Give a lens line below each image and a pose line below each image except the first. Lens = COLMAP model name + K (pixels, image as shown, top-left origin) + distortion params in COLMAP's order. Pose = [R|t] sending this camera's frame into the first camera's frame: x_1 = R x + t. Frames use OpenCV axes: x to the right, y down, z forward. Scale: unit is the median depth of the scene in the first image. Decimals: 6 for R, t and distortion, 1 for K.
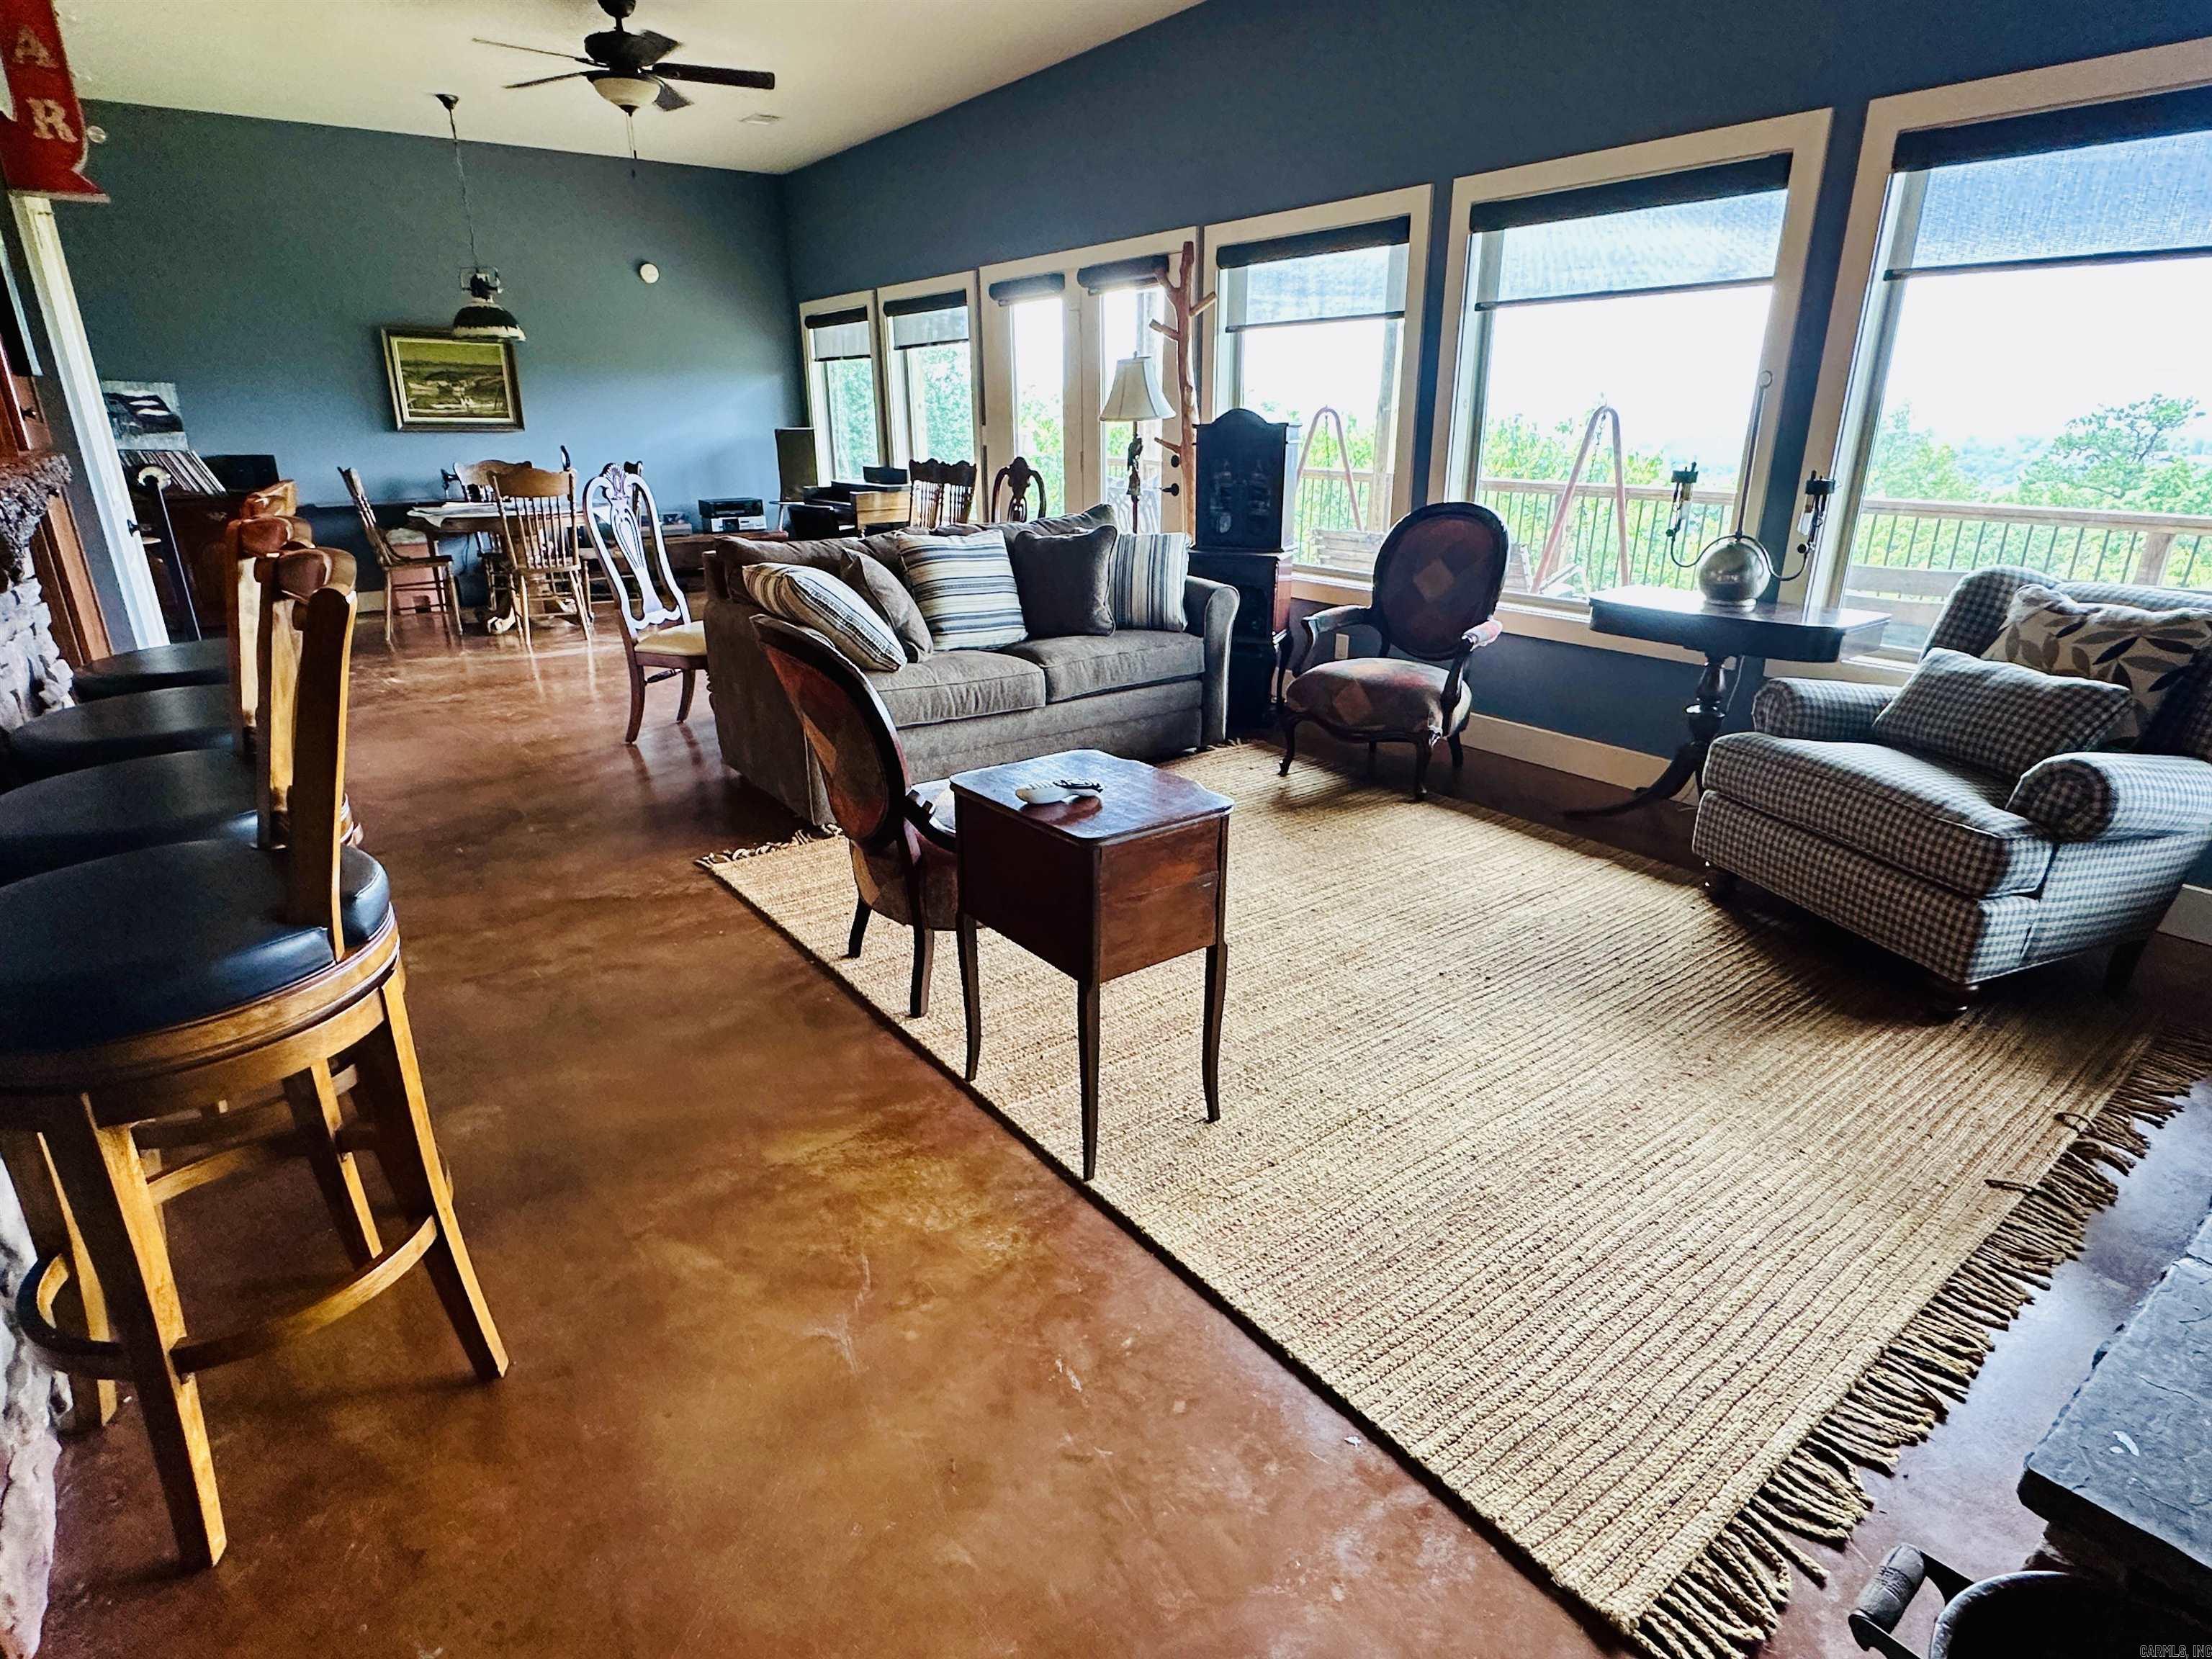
lens RADIAL K [[1176.4, 0, 1113.6], [0, 1176.4, 825.9], [0, 0, 1]] dist [-0.001365, -0.001551]
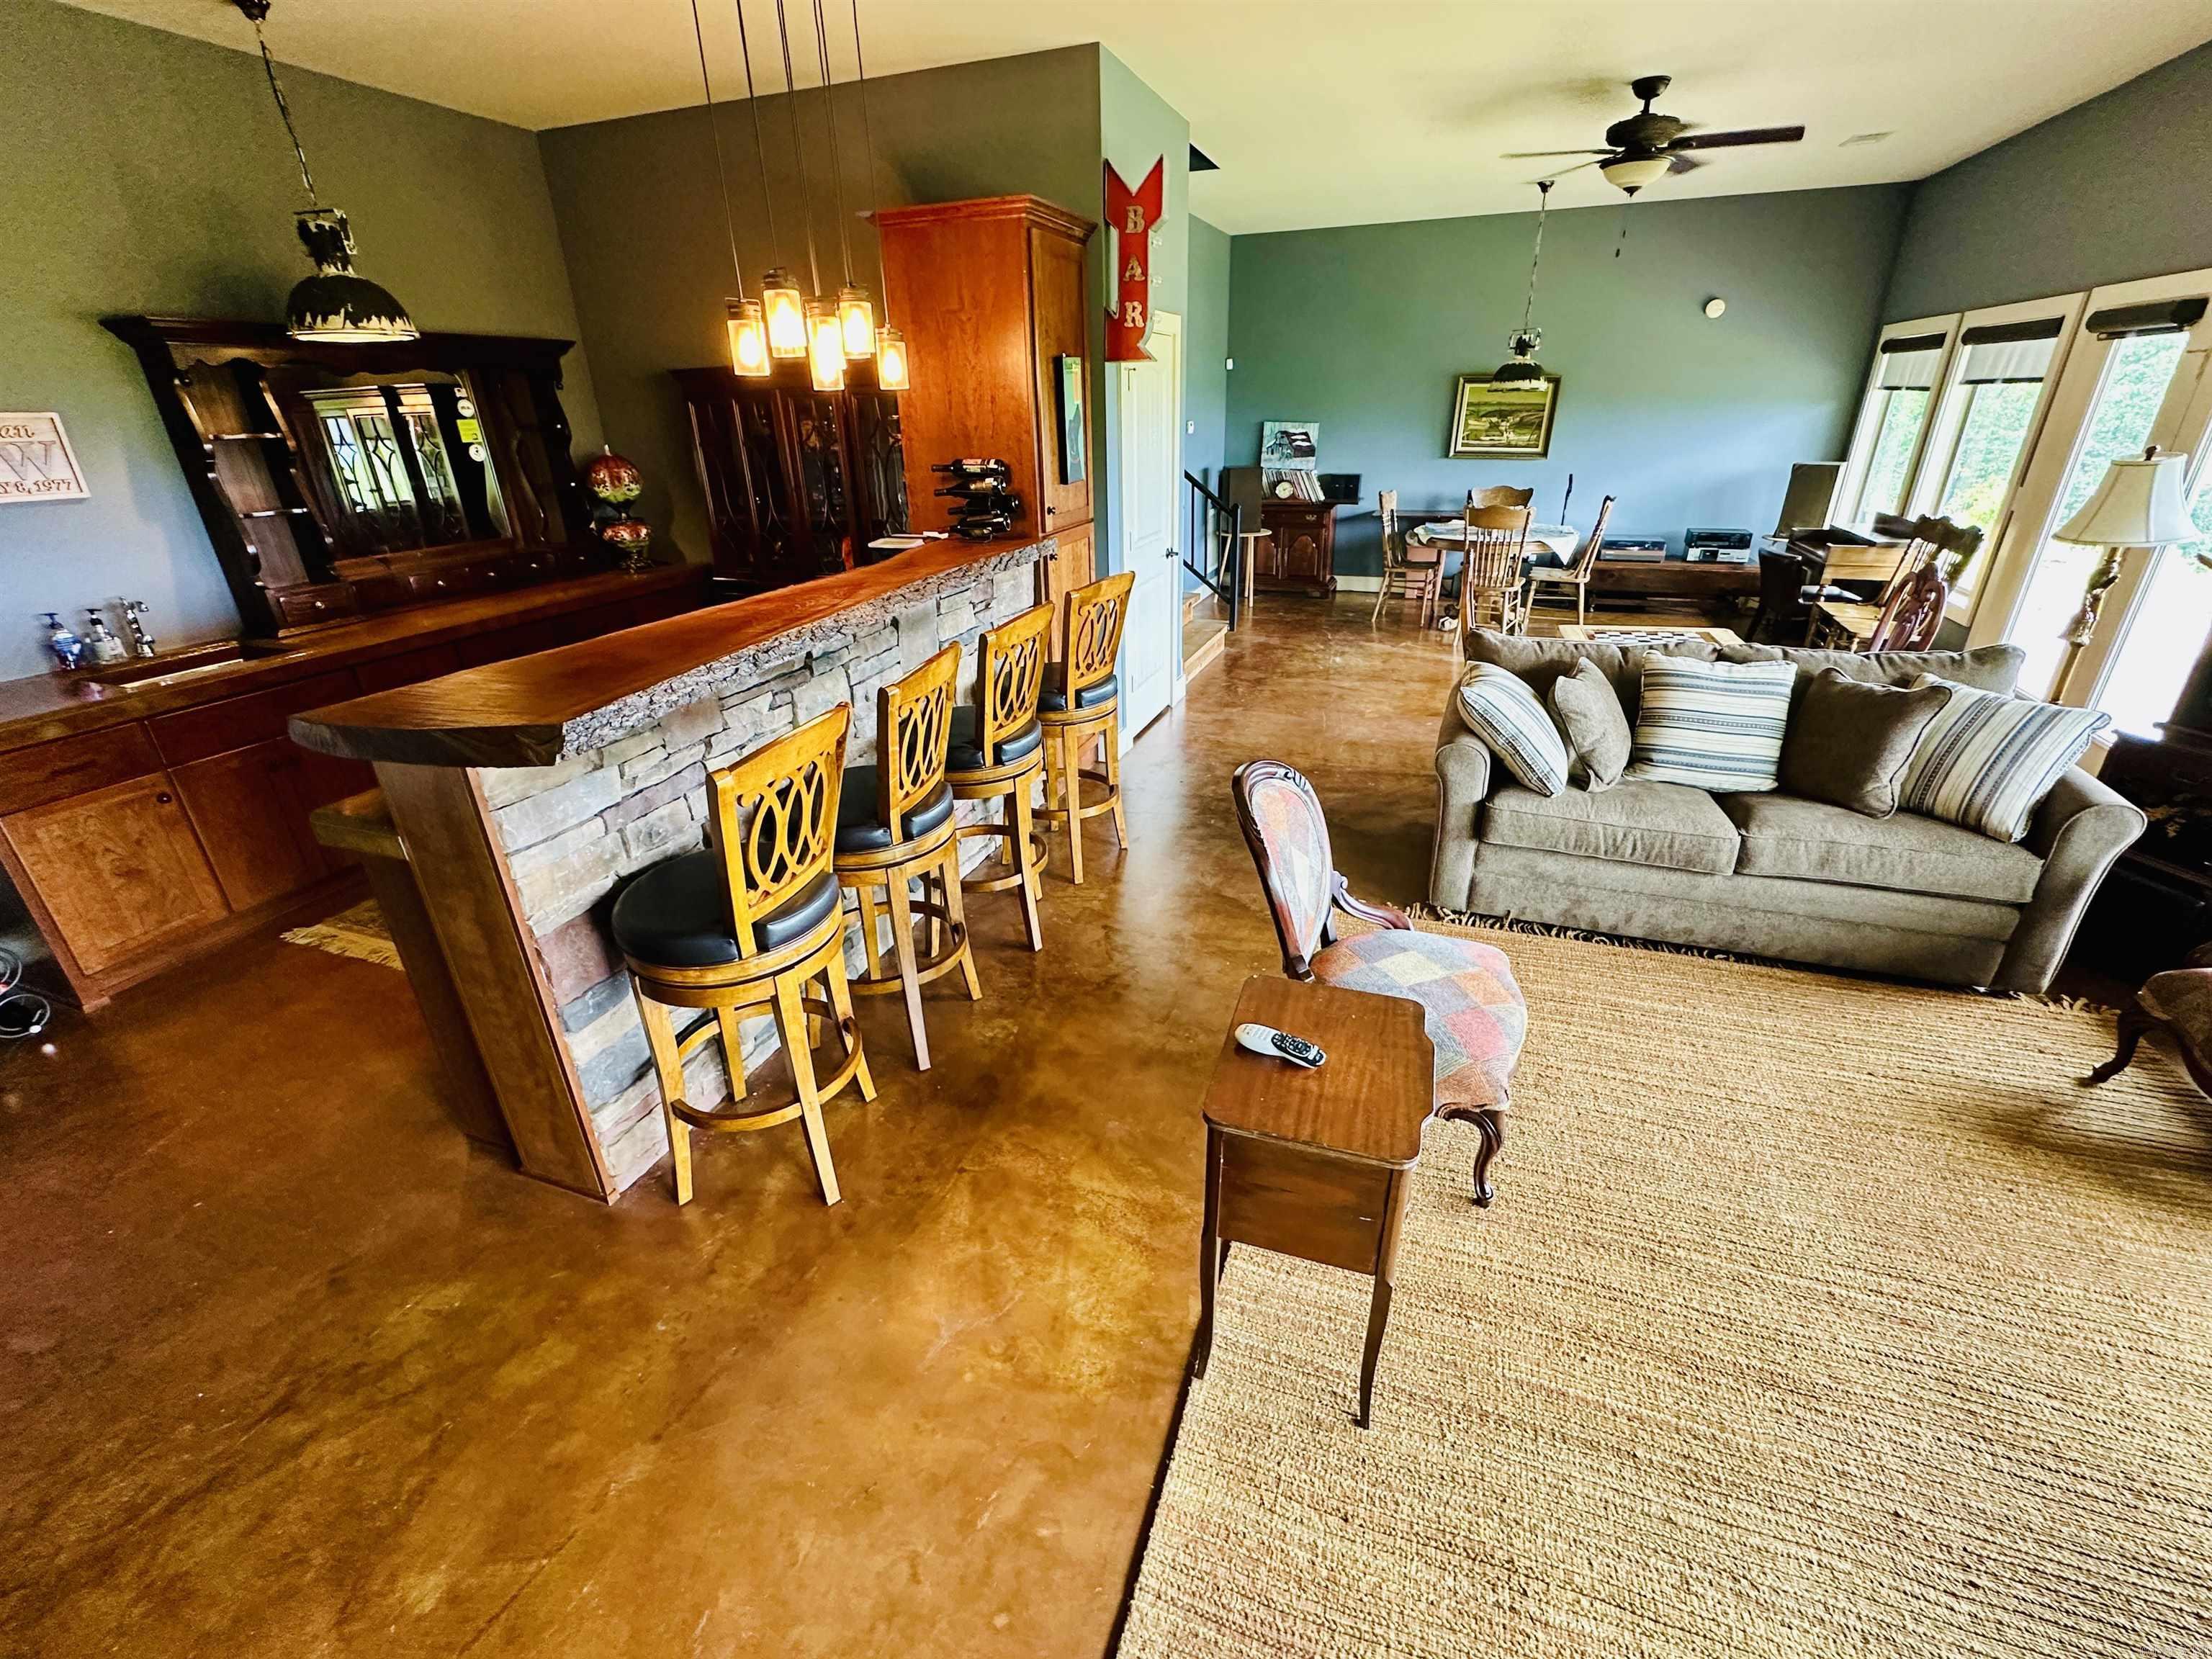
lens RADIAL K [[940.9, 0, 1094.7], [0, 940.9, 825.7], [0, 0, 1]] dist [-0.001811, 0.000408]
pose [[0.550432, 0.336678, -0.763984, 0.166404], [-0.261093, 0.938601, 0.225518, -0.137801], [0.793004, 0.075338, 0.604541, 0.146874]]
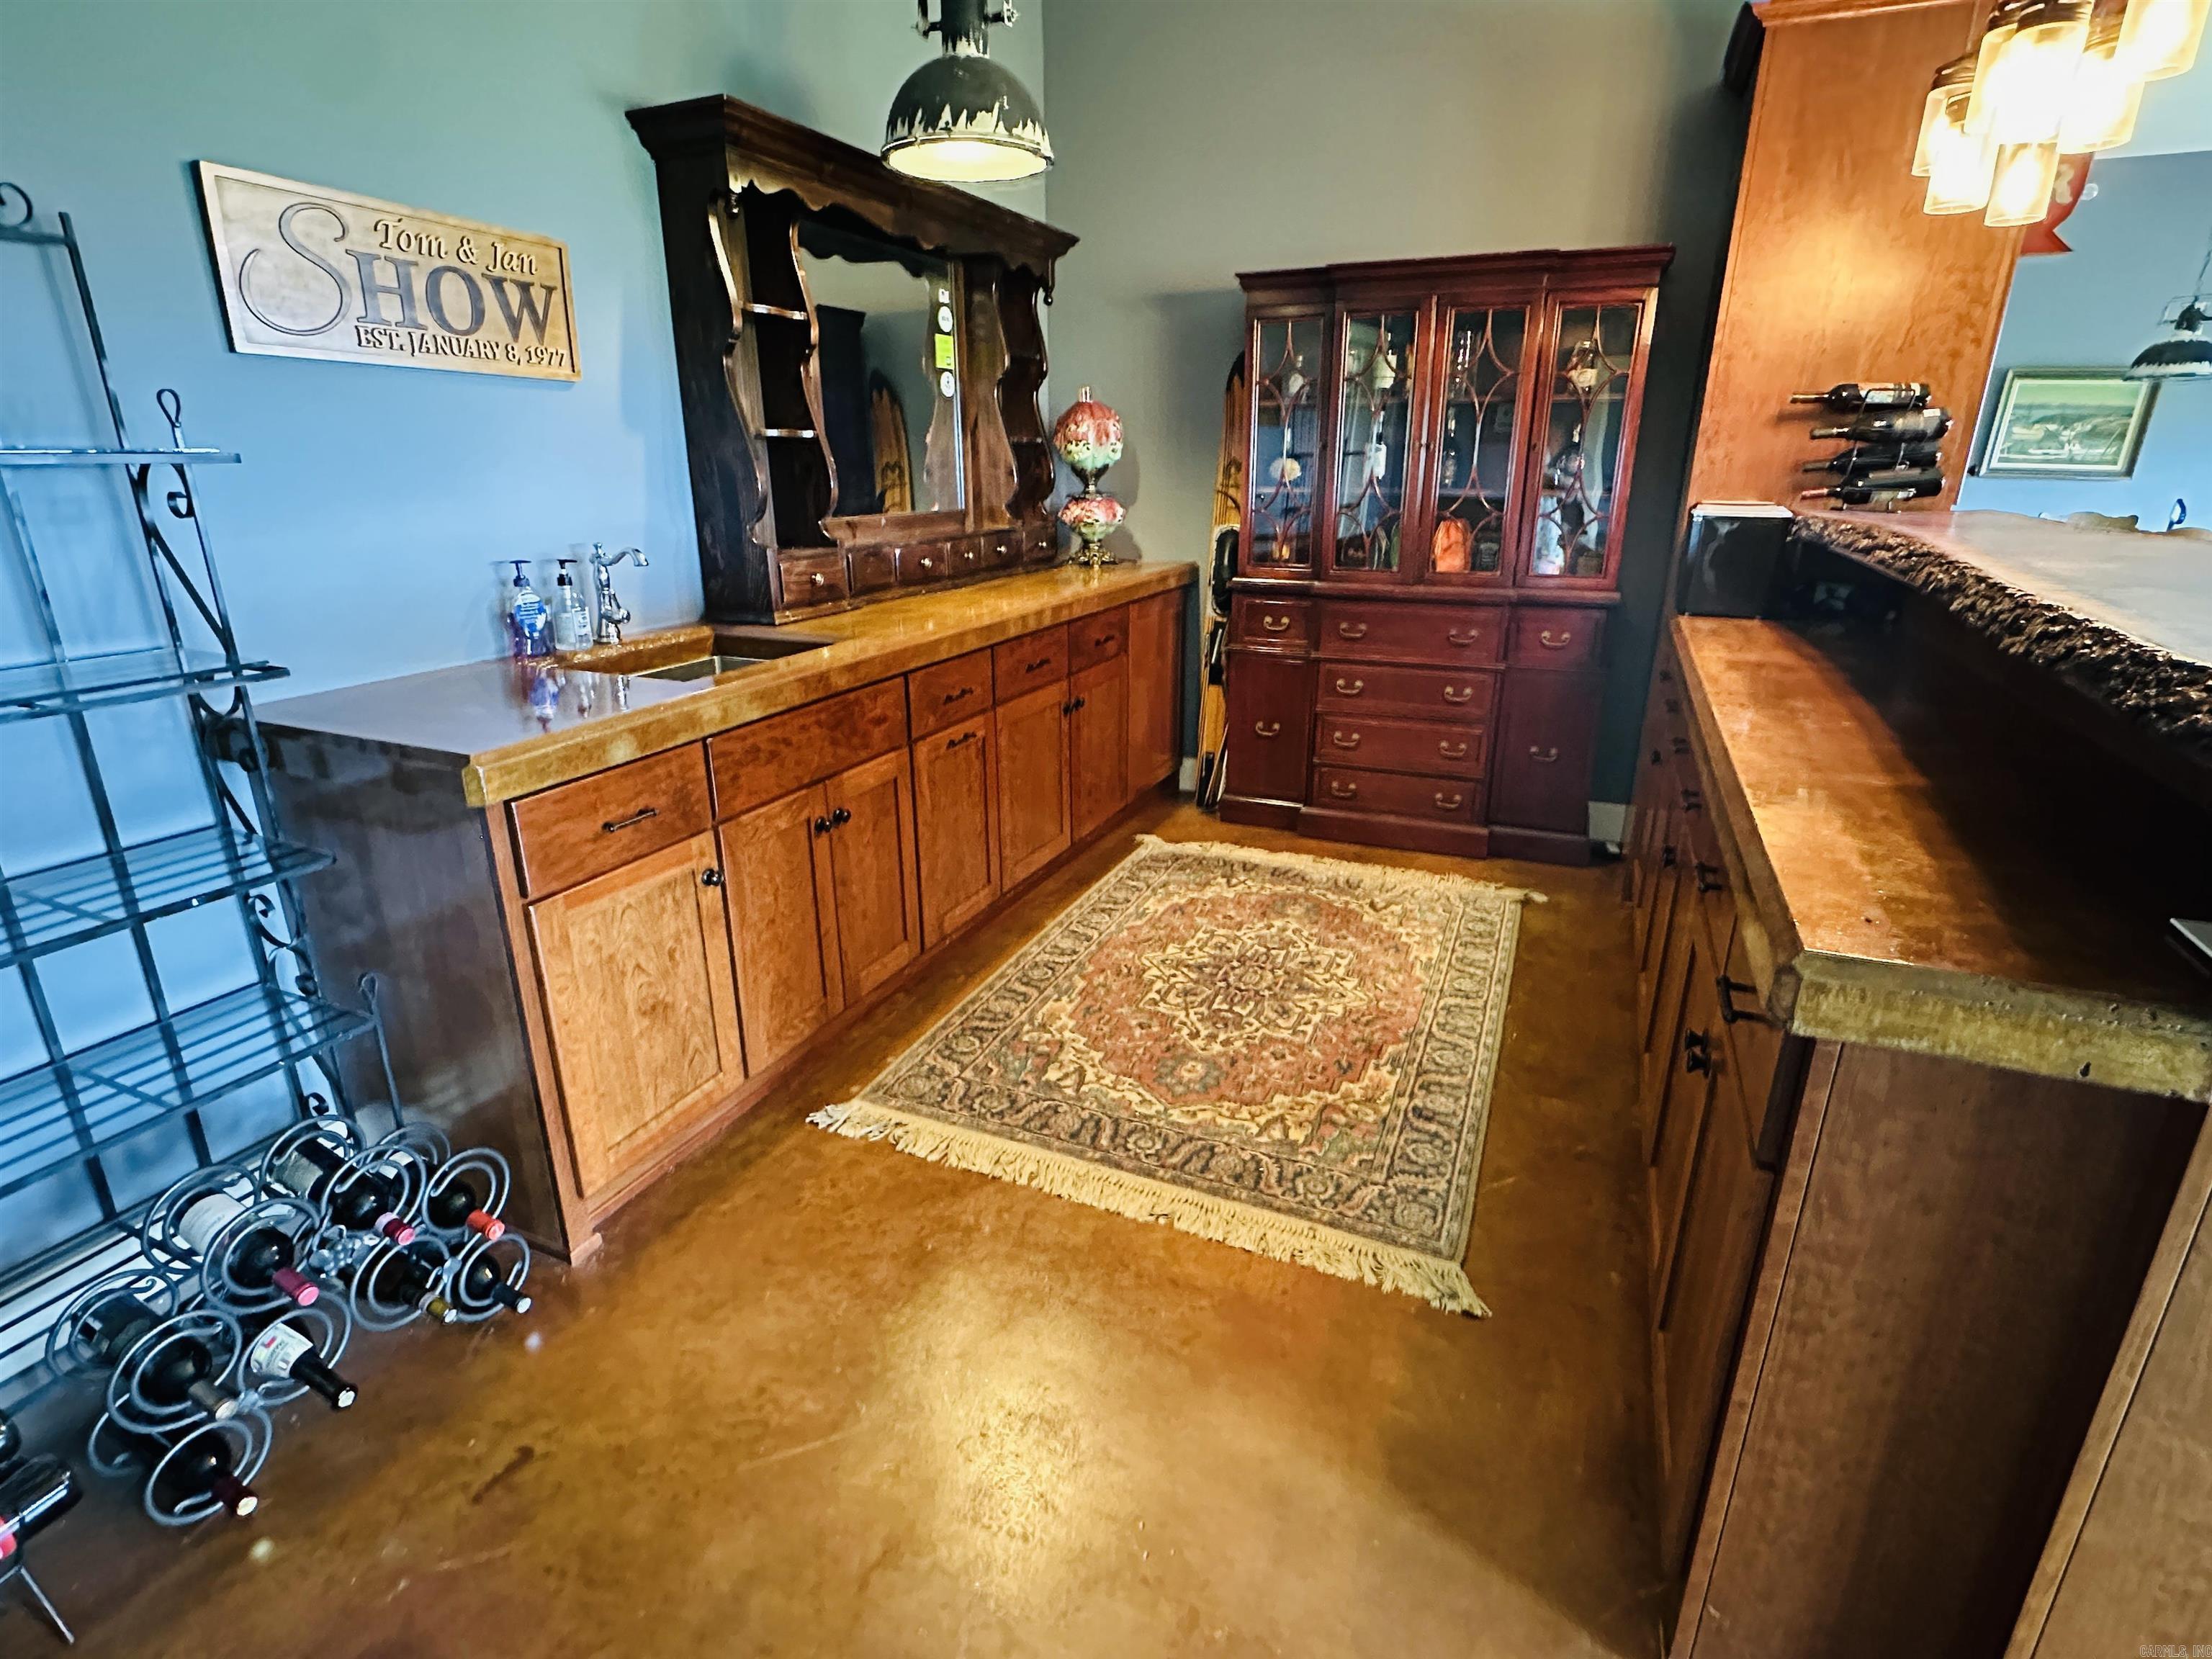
lens RADIAL K [[1112.9, 0, 1106.0], [0, 1112.9, 829.5], [0, 0, 1]] dist [-0.001490, 0.001183]
pose [[0.506205, 0.285322, -0.813847, -0.228864], [-0.292475, 0.944557, 0.149231, 0.017723], [0.811305, 0.162488, 0.561589, -0.077697]]
